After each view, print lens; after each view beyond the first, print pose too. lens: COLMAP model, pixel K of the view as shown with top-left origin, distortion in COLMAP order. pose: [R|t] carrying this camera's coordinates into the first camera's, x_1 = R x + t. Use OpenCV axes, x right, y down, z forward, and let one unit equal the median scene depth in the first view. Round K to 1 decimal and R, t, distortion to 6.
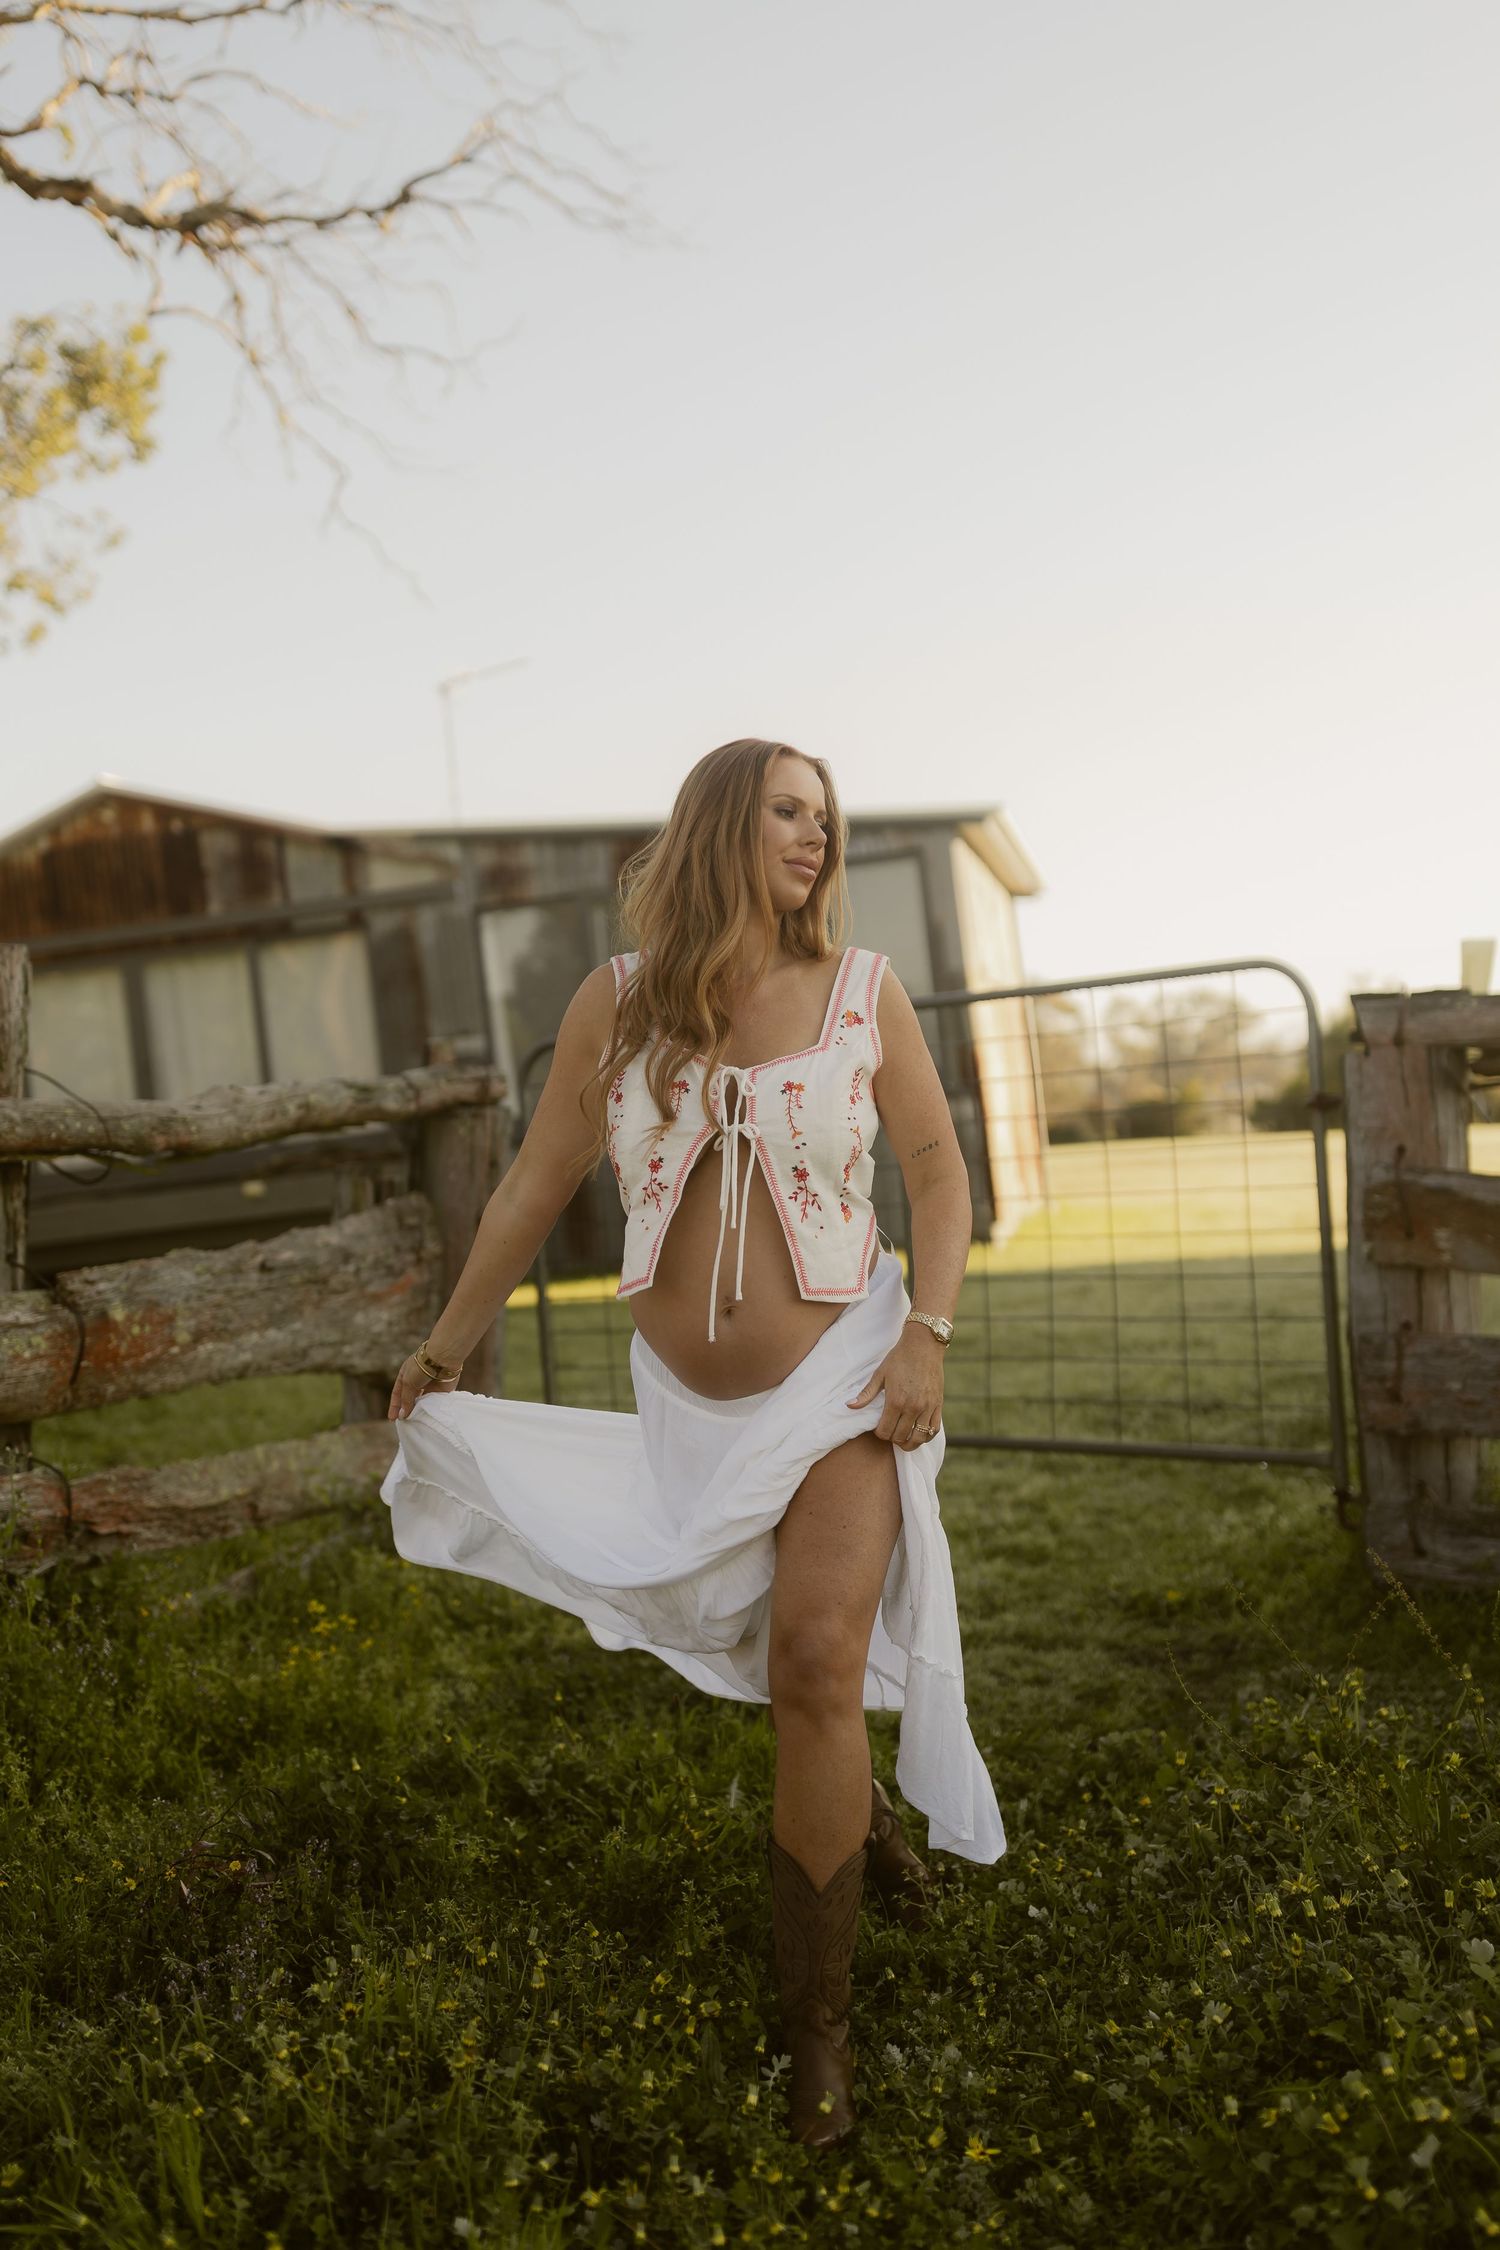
lens RADIAL K [[2267.3, 0, 704.6], [0, 2267.3, 1077.8], [0, 0, 1]] dist [0.004974, 0.014338]
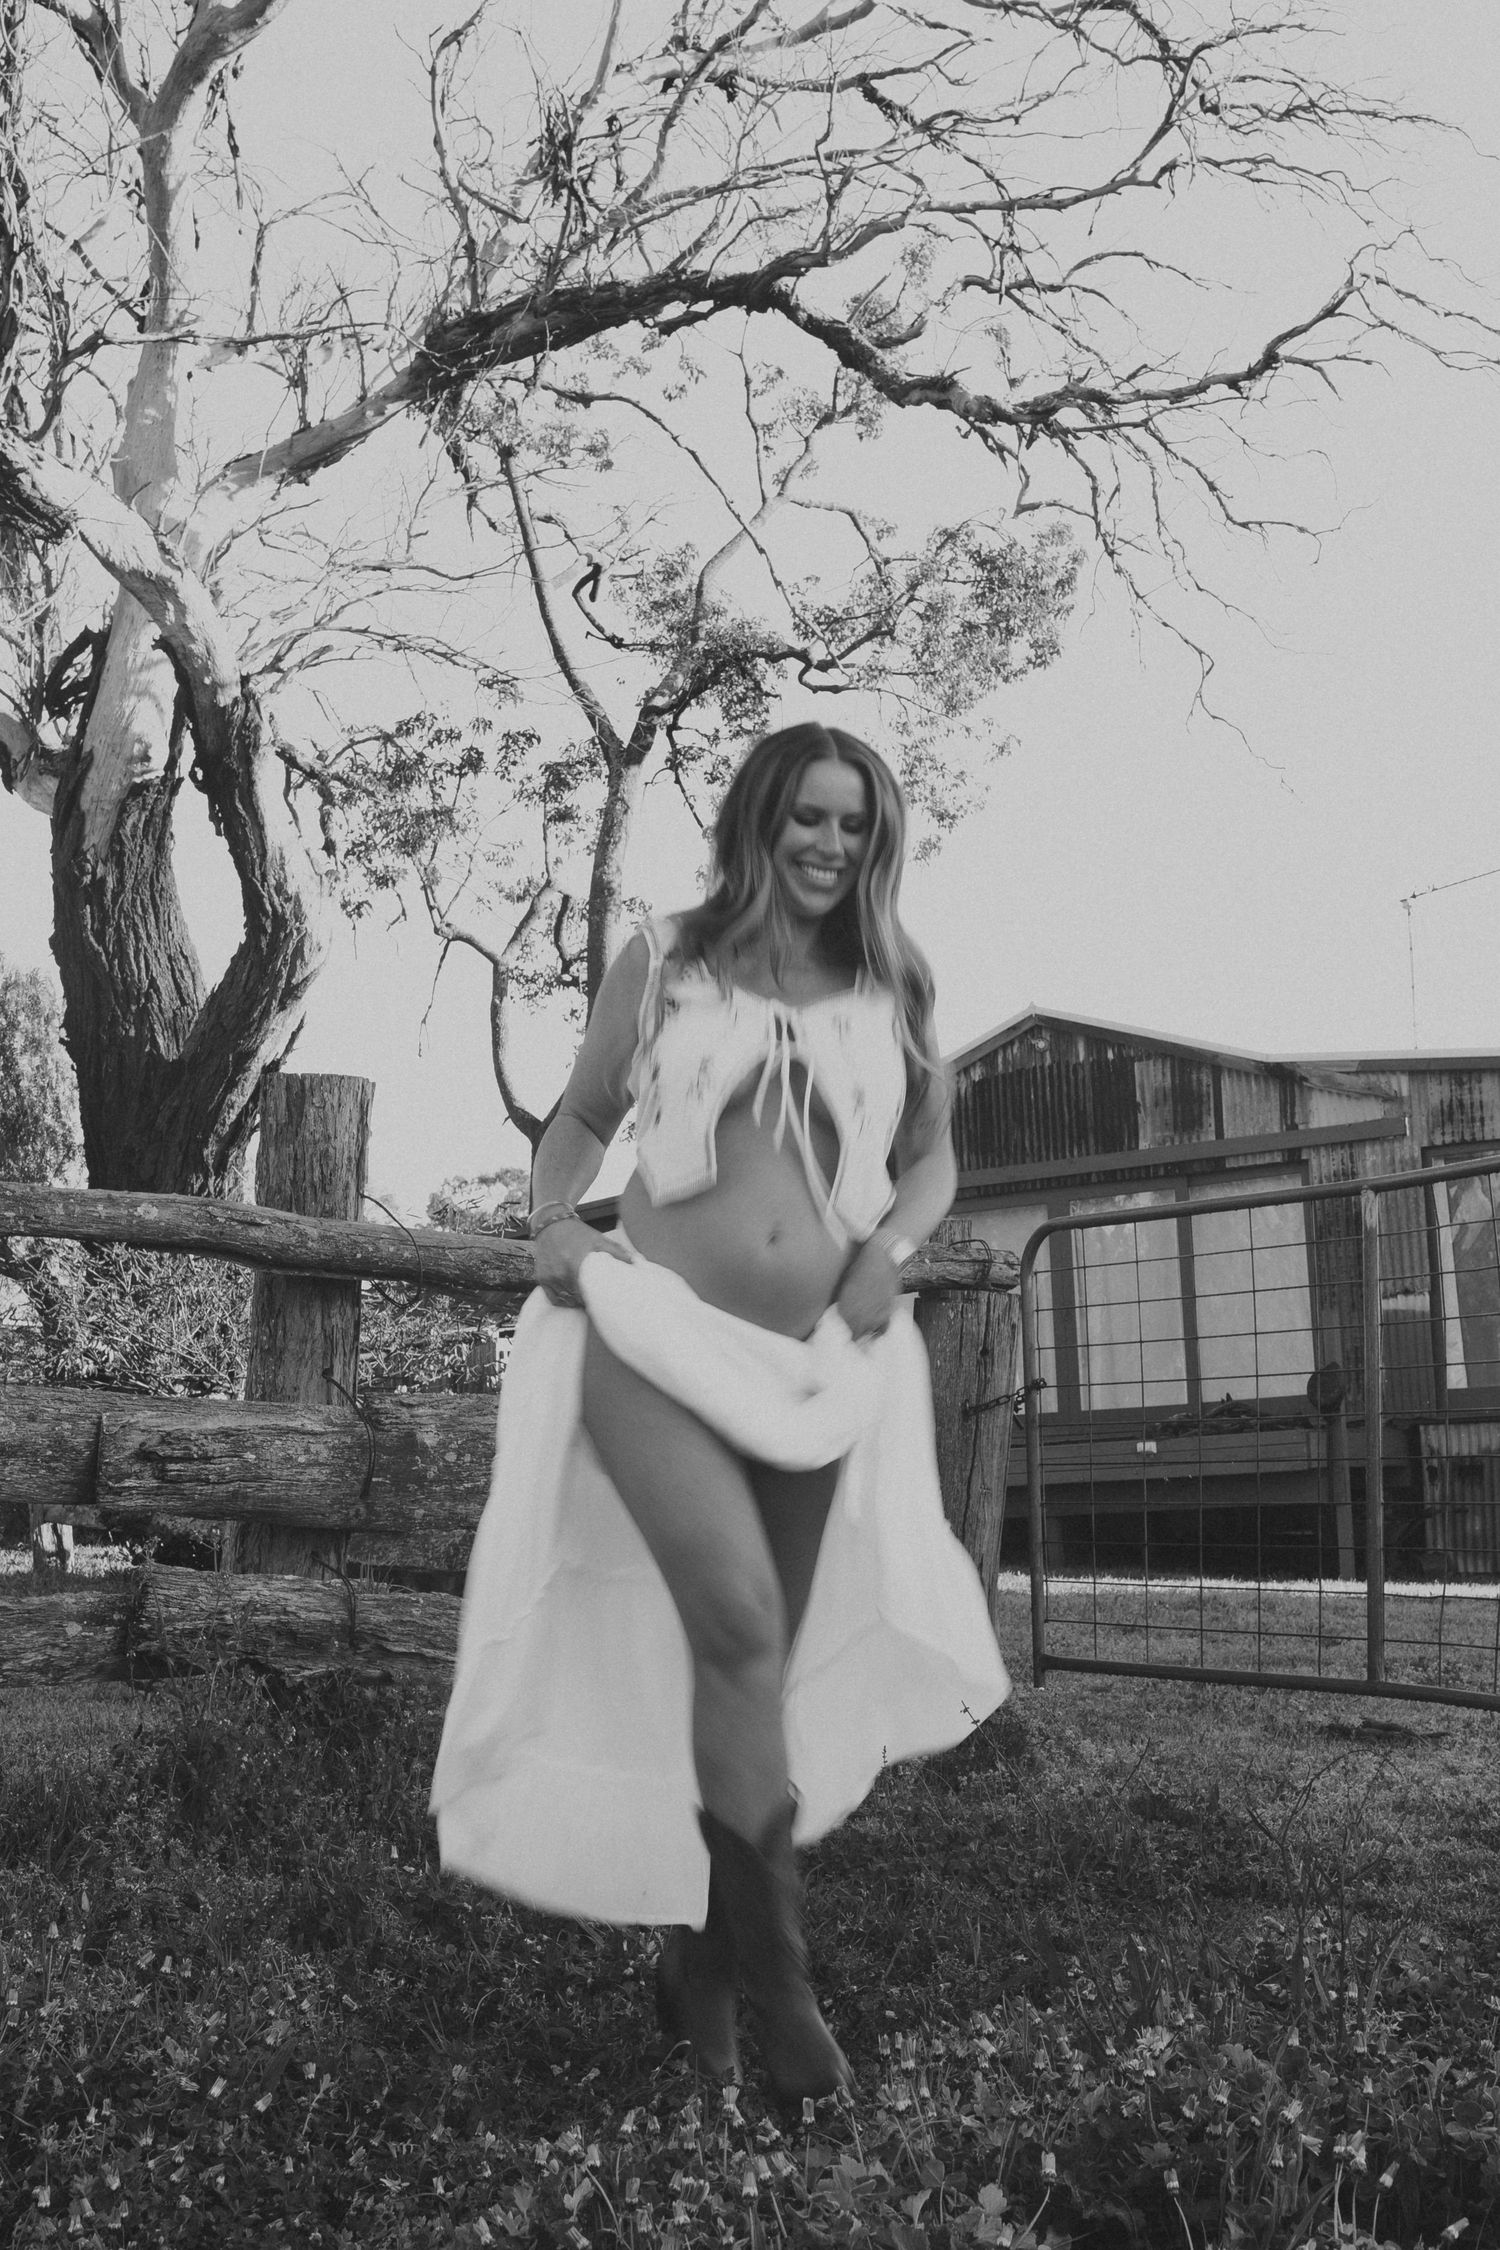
lens RADIAL K [[2536.9, 0, 752.2], [0, 2536.9, 1185.6], [0, 0, 1]] dist [0.013523, -0.004953]
pose [[0.906108, 0.026138, -0.422239, 0.308551], [-0.055694, 0.996773, -0.057815, 0.042504], [0.419365, 0.075903, 0.904639, 0.015635]]
